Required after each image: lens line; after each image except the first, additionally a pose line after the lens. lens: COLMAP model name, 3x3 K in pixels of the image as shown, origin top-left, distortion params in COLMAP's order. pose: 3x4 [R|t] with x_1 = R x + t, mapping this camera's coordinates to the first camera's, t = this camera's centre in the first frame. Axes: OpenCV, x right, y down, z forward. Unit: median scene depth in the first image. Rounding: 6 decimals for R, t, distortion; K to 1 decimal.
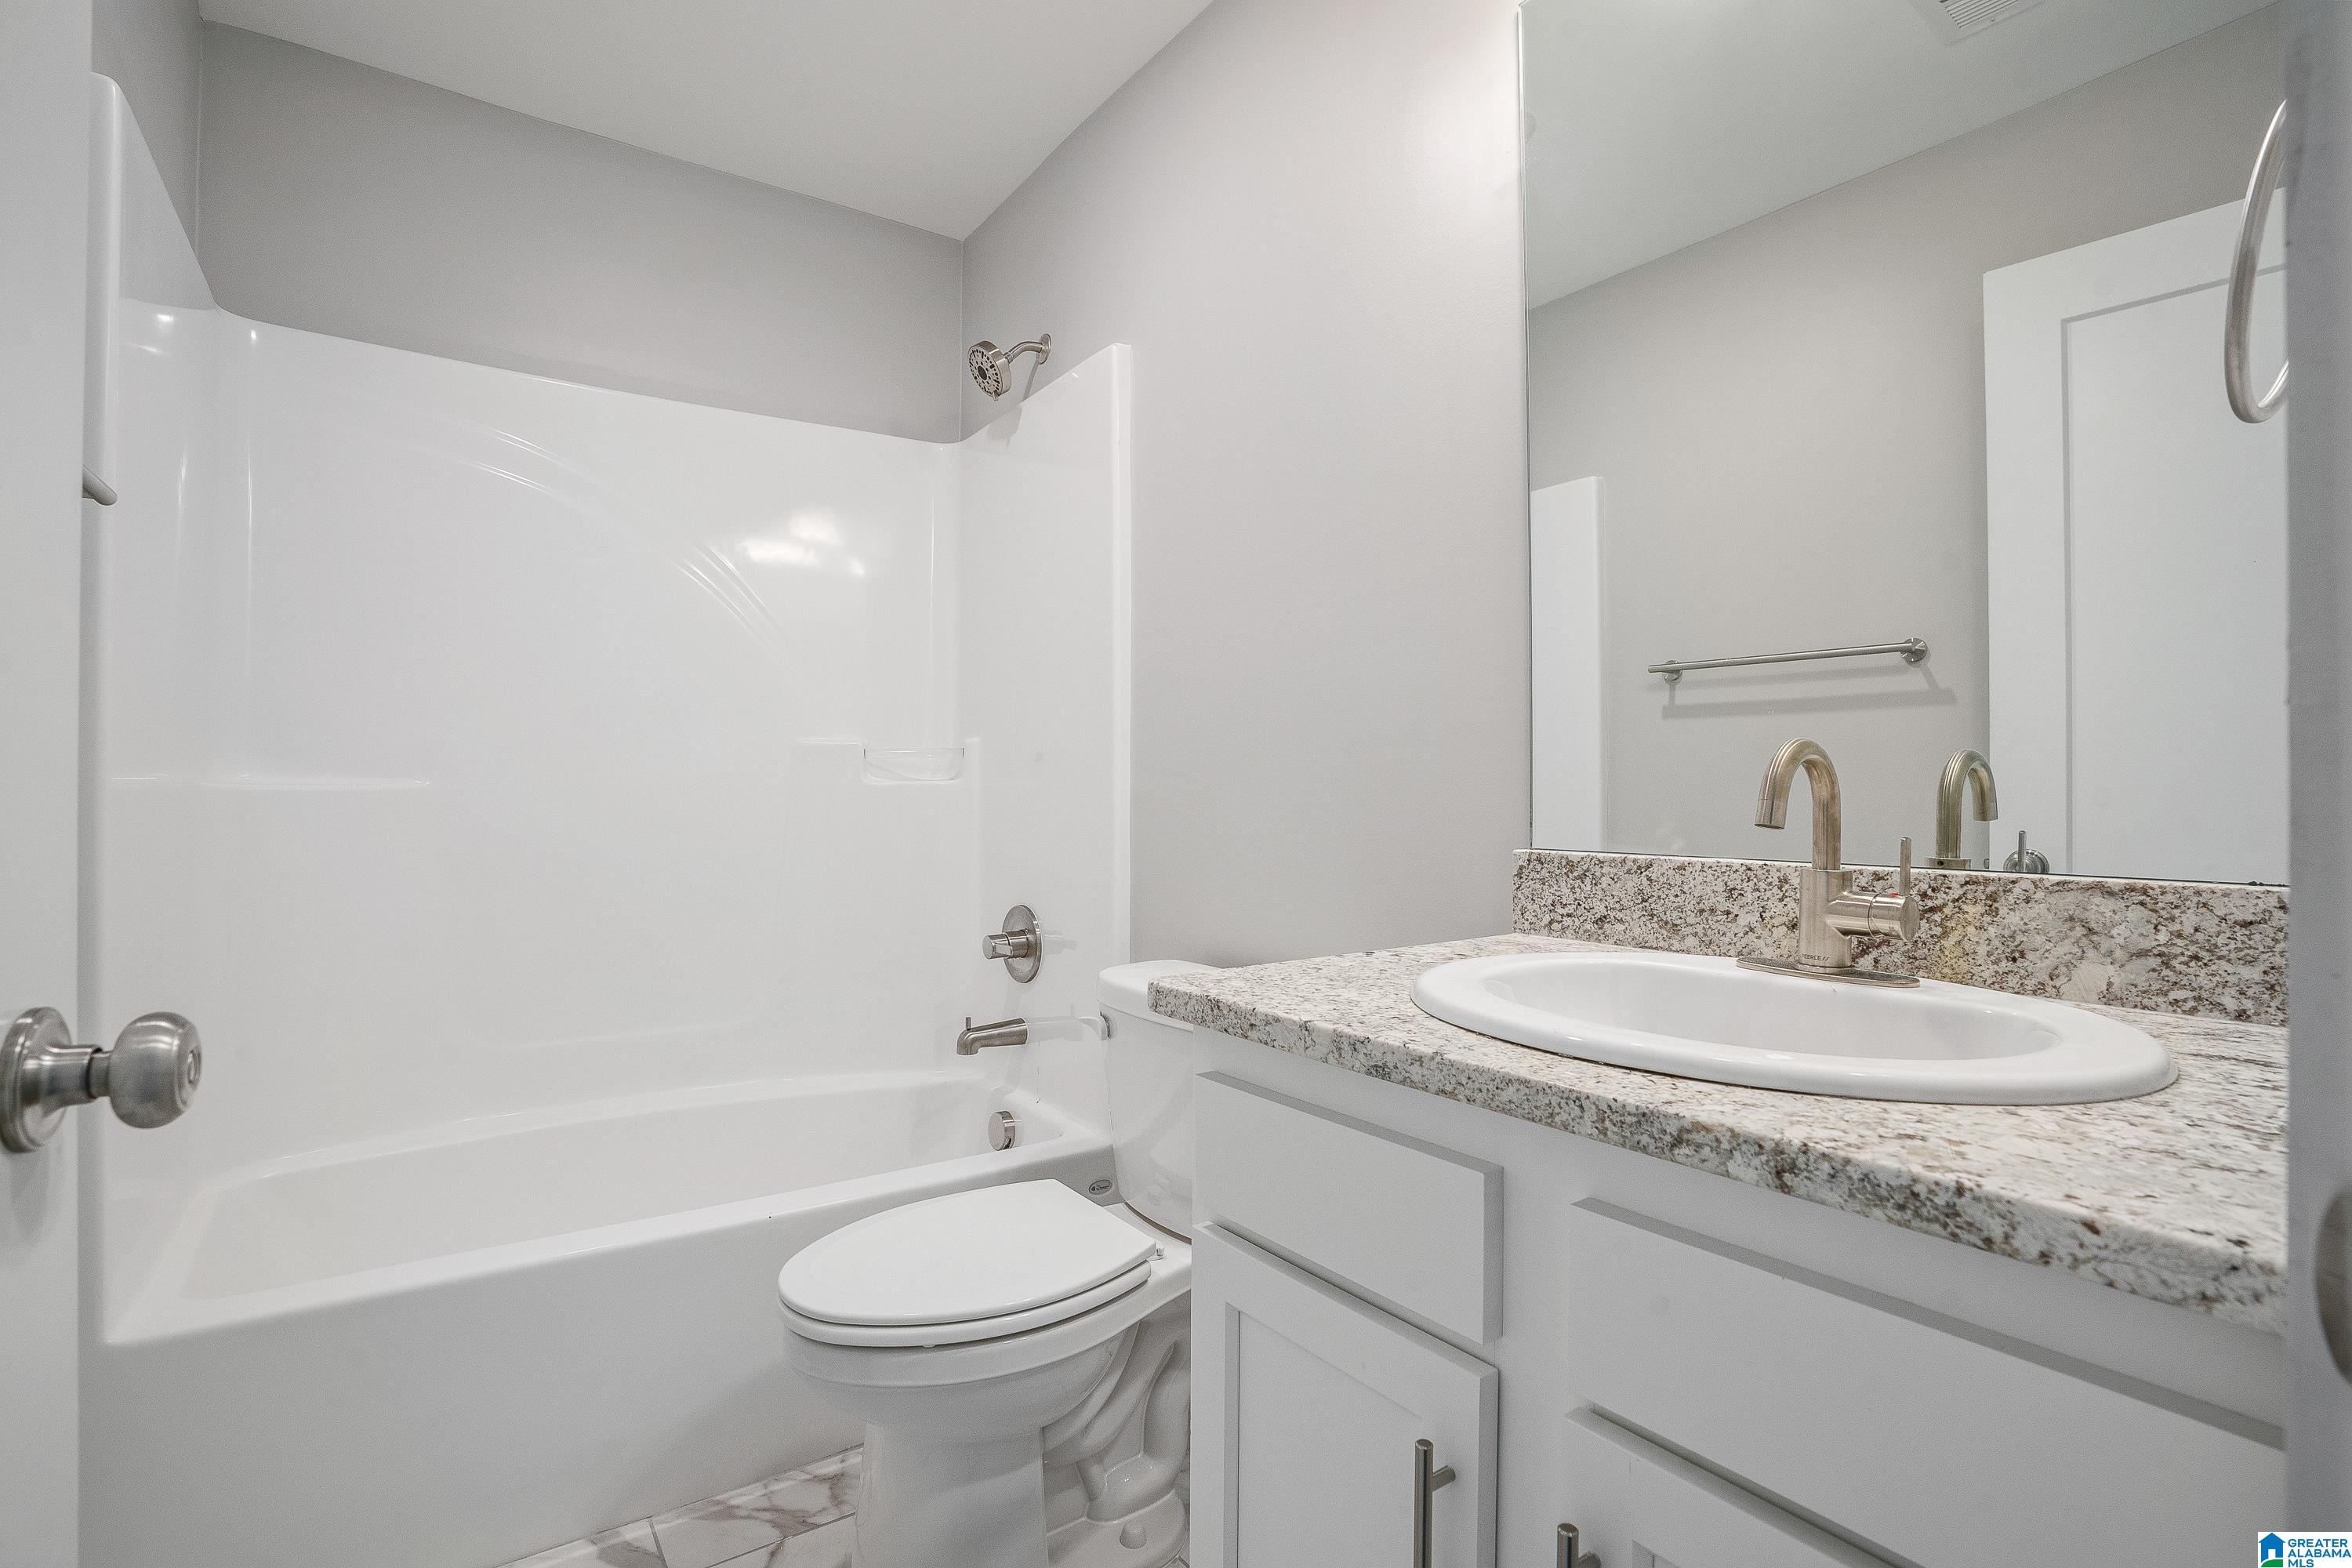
lens RADIAL K [[1149.9, 0, 1165.9], [0, 1149.9, 789.2], [0, 0, 1]] dist [-0.000194, -0.000196]
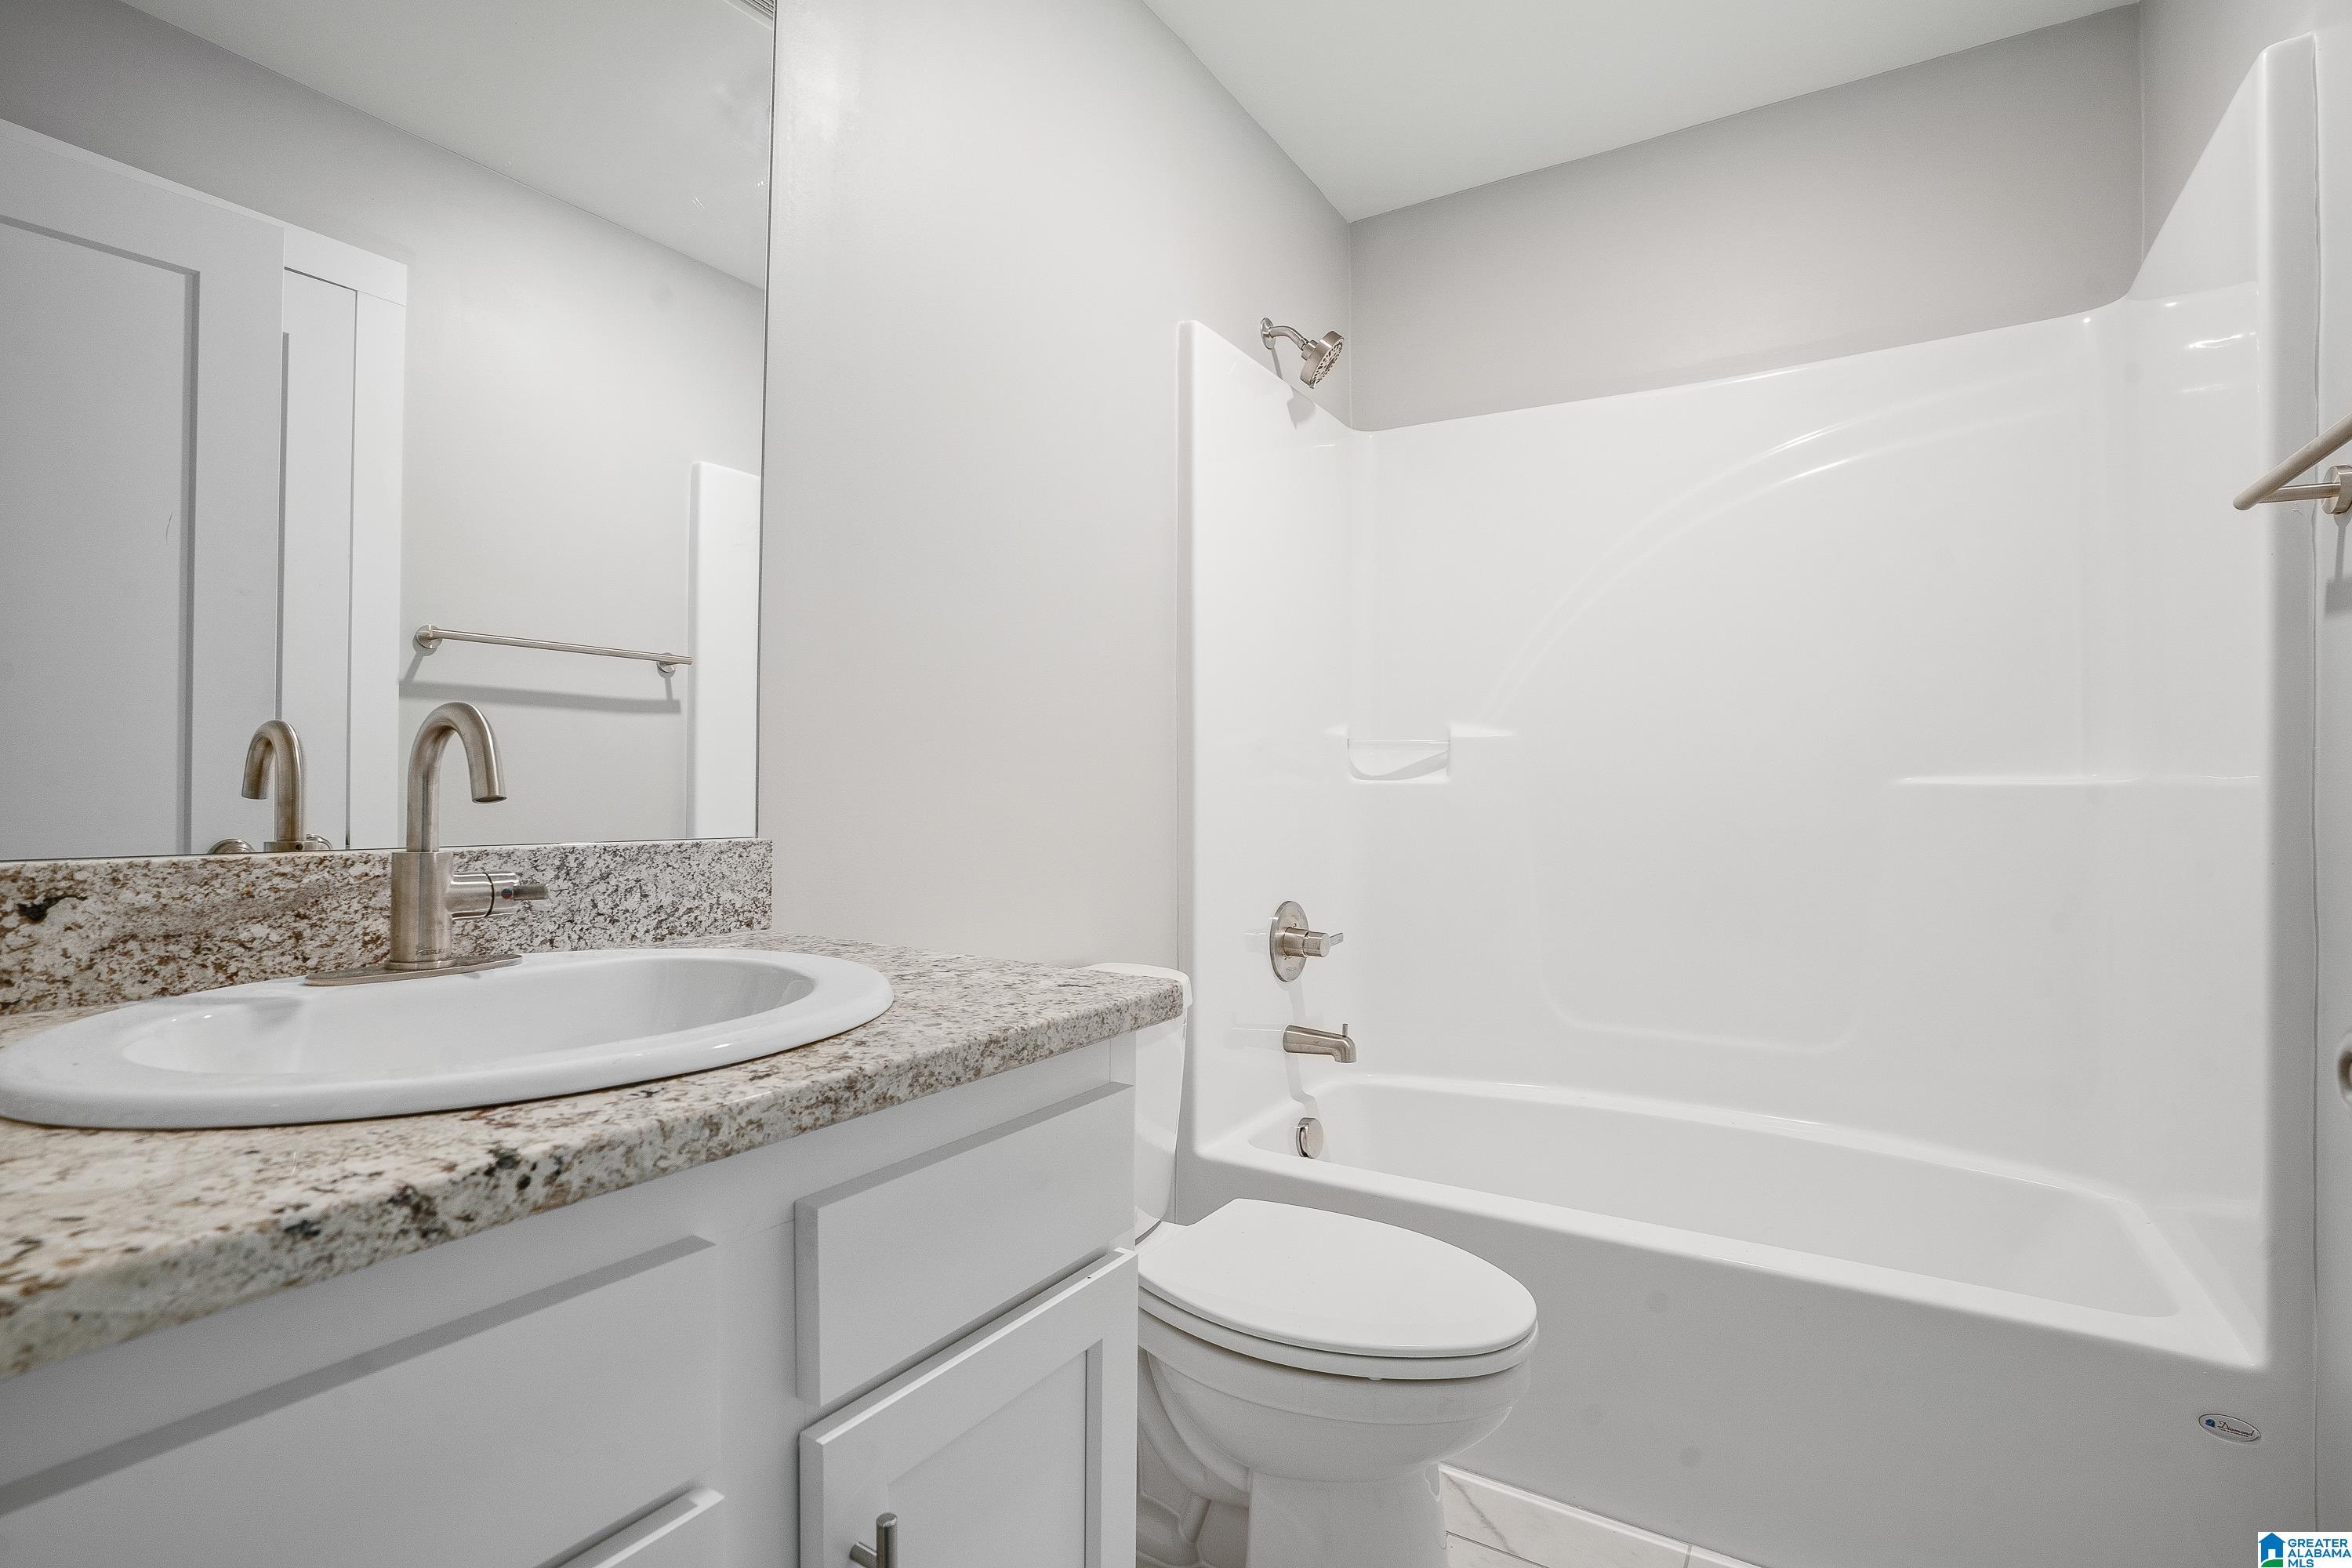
lens RADIAL K [[1149.9, 0, 1165.9], [0, 1149.9, 789.2], [0, 0, 1]] dist [-0.000194, -0.000196]
pose [[-0.391846, -0.007571, 0.920000, -0.617404], [-0.004604, 0.999970, 0.006268, -0.001660], [-0.920019, -0.001780, -0.391869, 0.990782]]
